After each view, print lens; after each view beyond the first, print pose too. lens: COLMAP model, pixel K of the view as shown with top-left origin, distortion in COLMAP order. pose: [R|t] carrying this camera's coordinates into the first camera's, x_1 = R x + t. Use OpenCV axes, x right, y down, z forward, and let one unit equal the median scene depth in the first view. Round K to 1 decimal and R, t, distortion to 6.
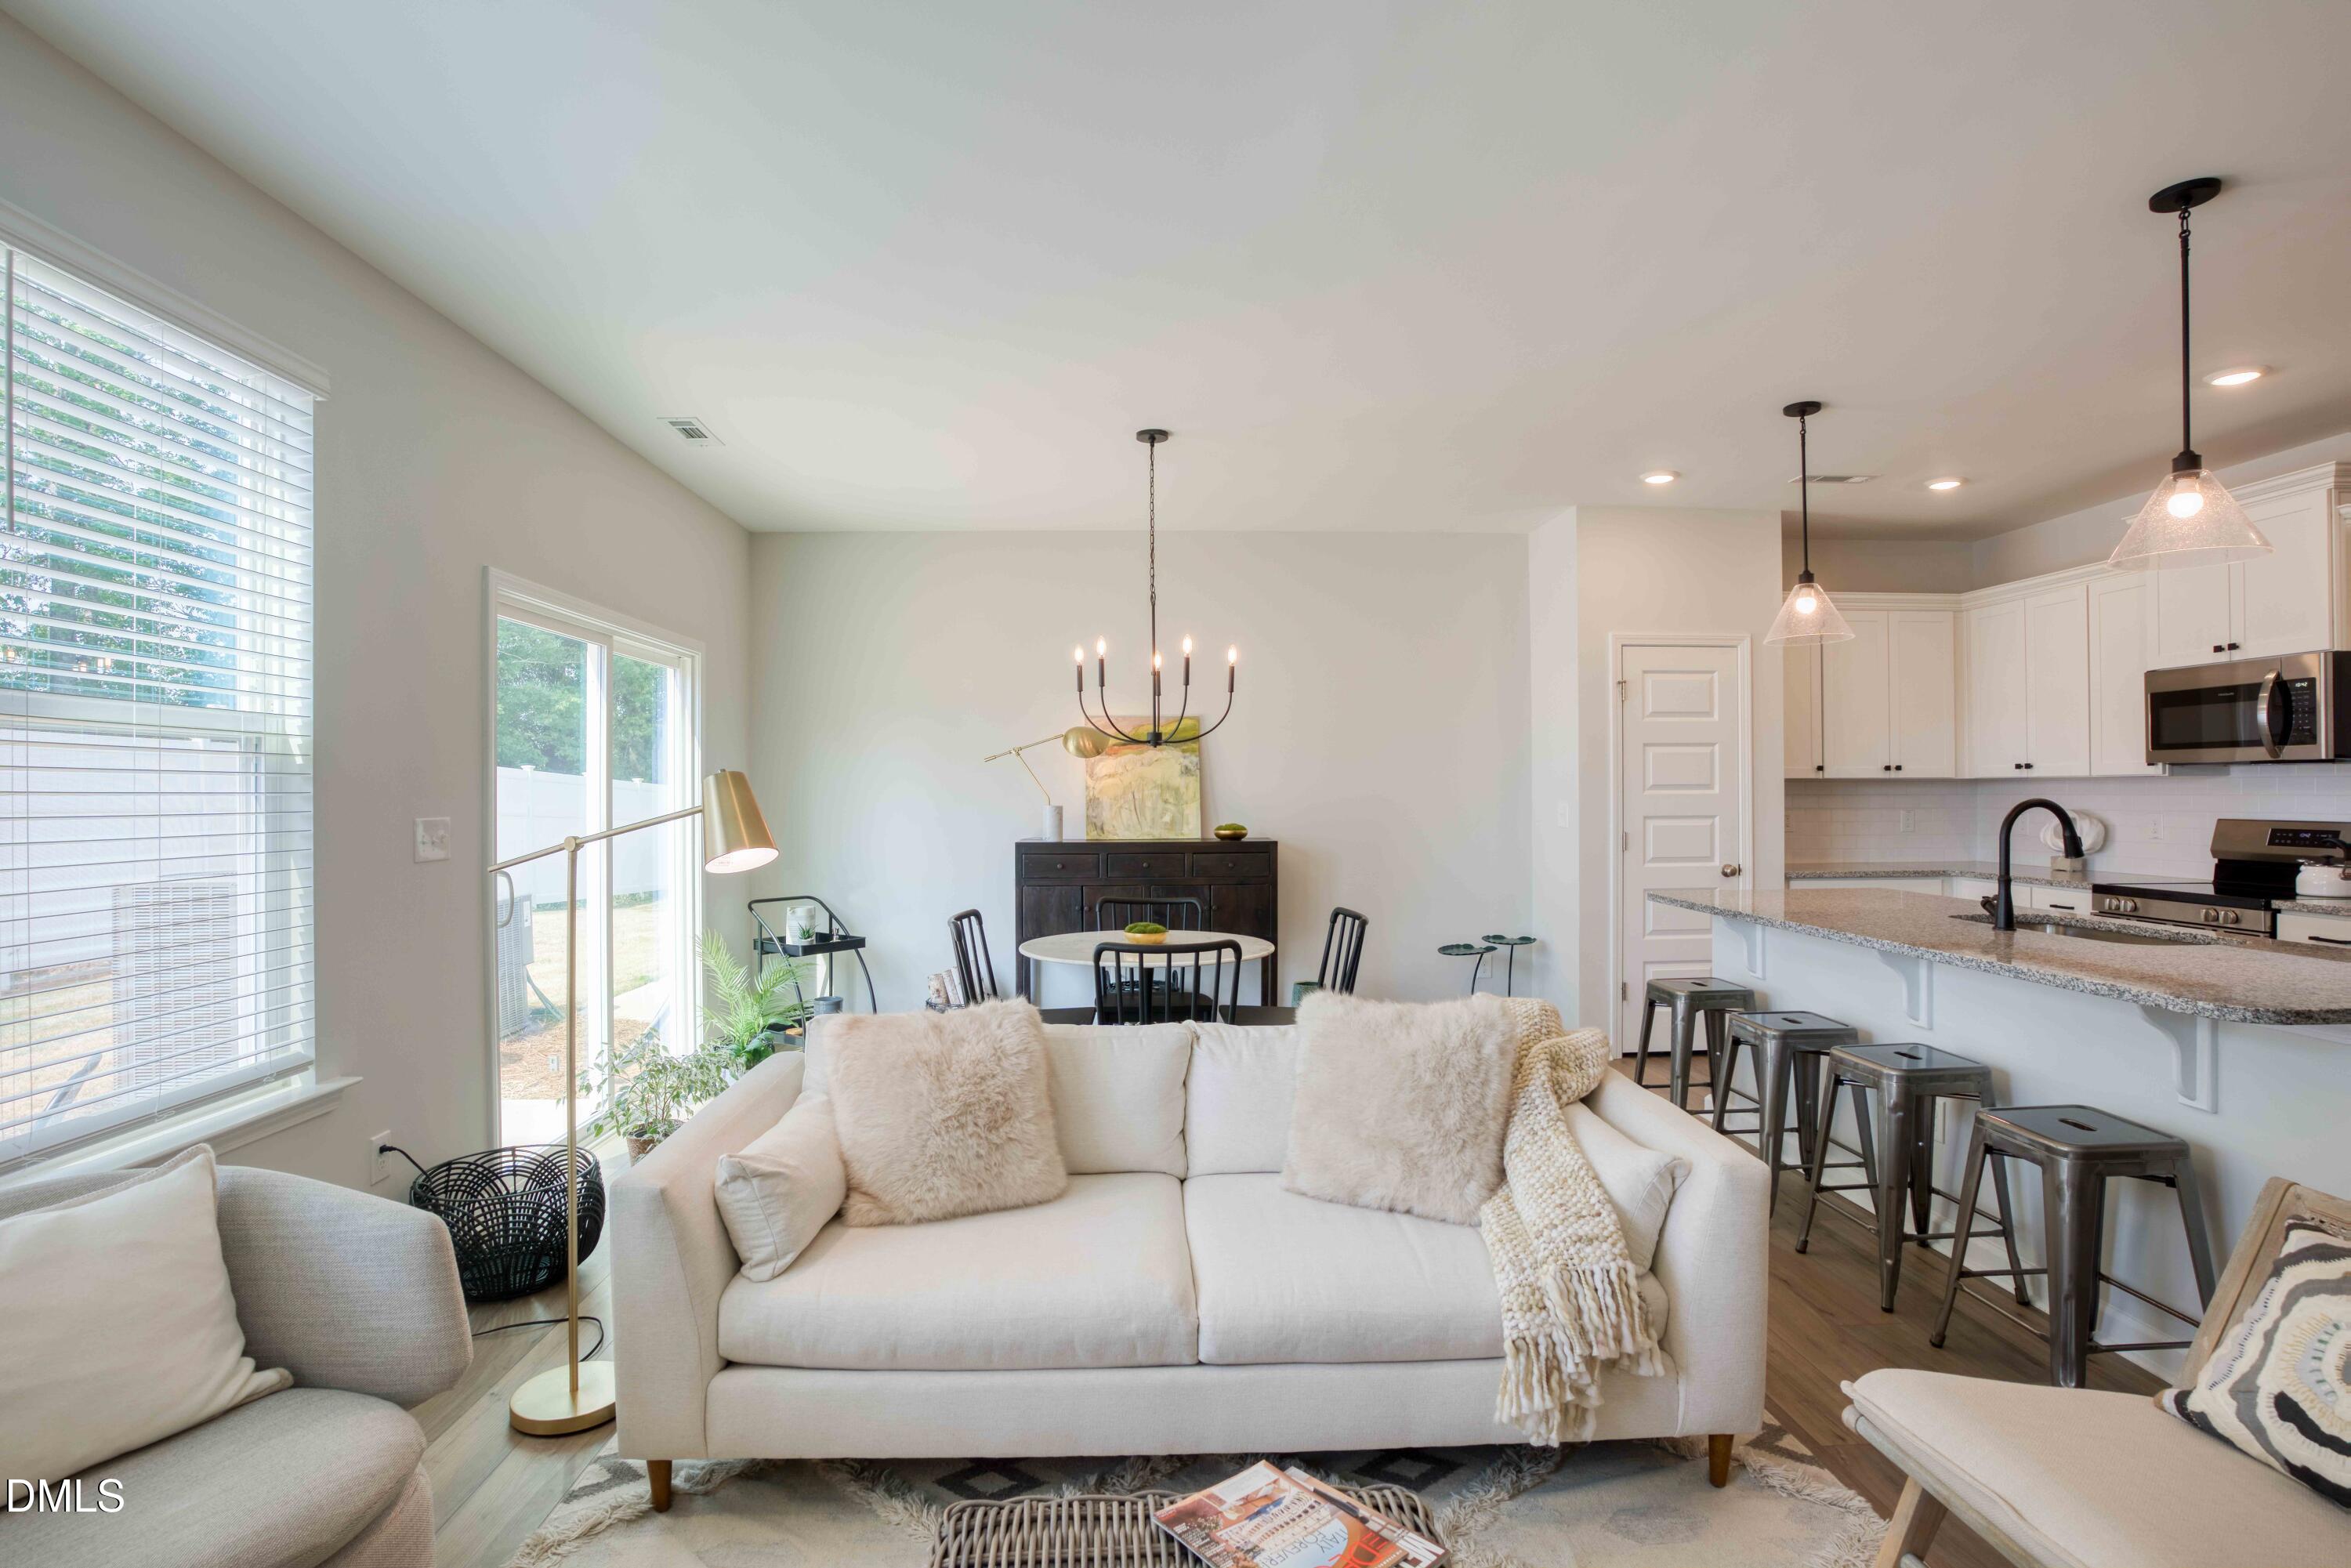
lens RADIAL K [[1130.9, 0, 1175.5], [0, 1130.9, 784.0], [0, 0, 1]] dist [0.036203, 0.001406]
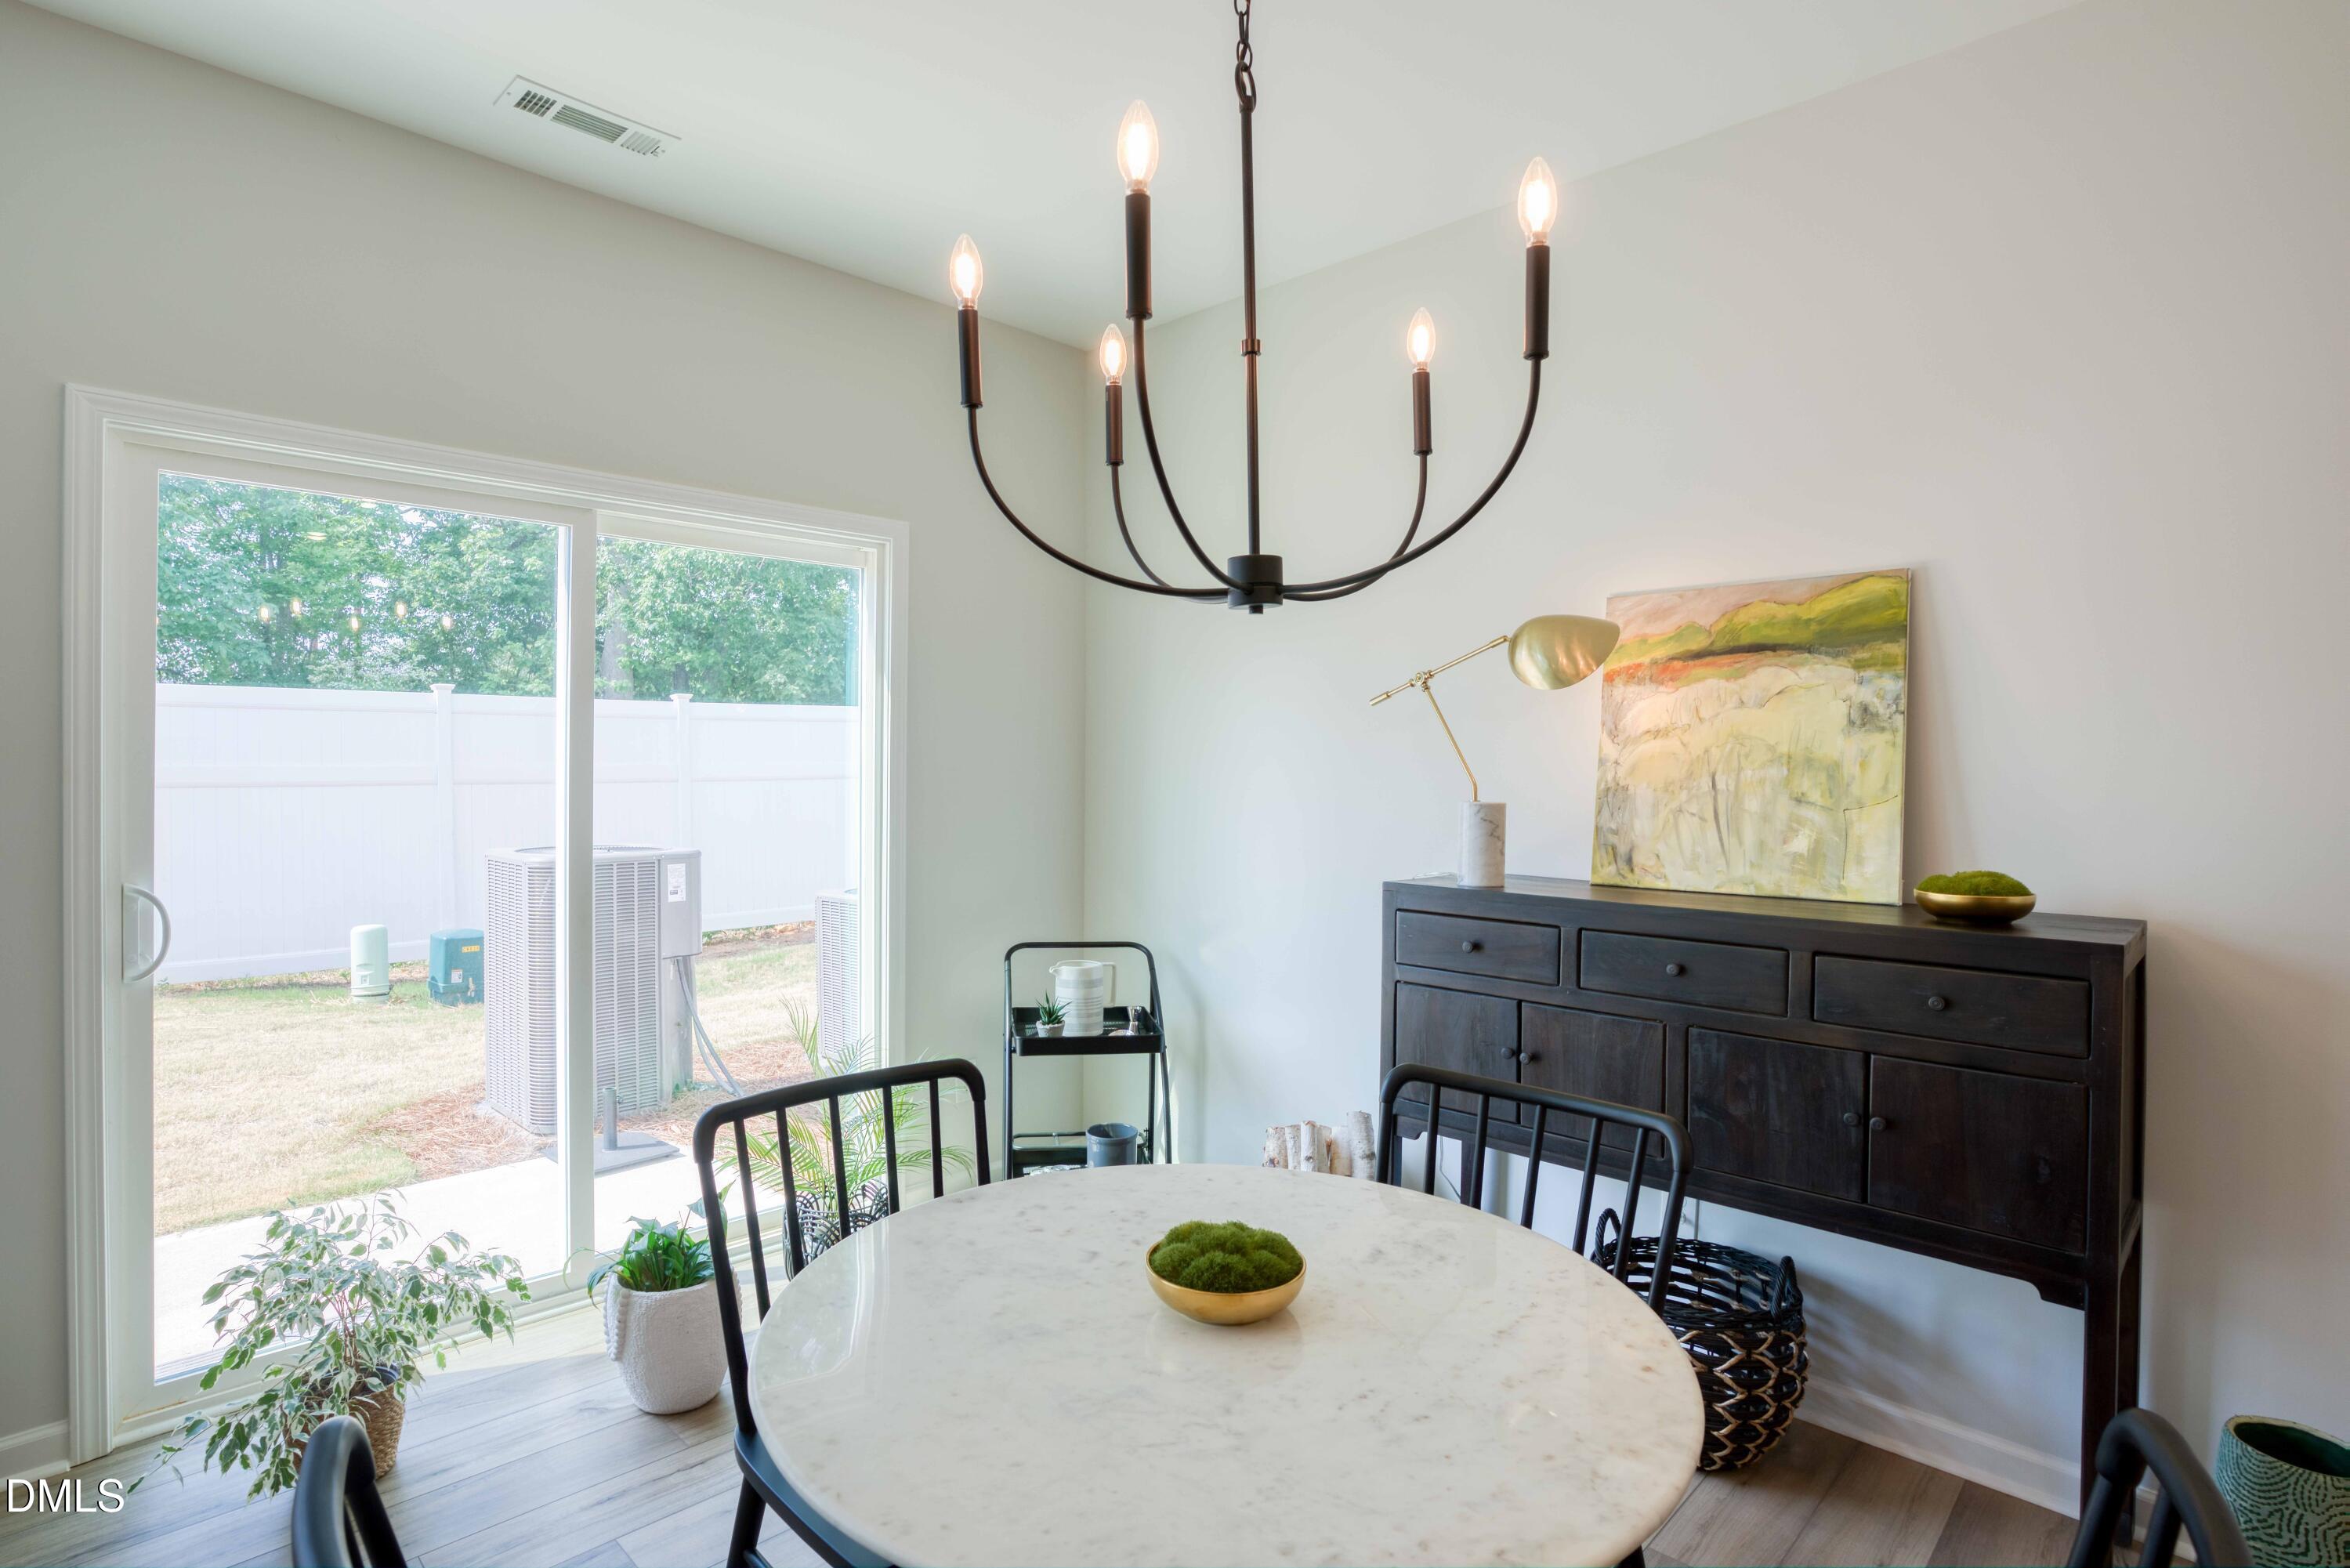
lens RADIAL K [[1166.0, 0, 1175.9], [0, 1166.0, 761.1], [0, 0, 1]] dist [-0.029303, -0.000141]
pose [[0.688028, 0.006932, -0.725651, 0.129662], [-0.003129, 0.999973, 0.006586, 0.000739], [0.725677, -0.002261, 0.688032, 0.583586]]
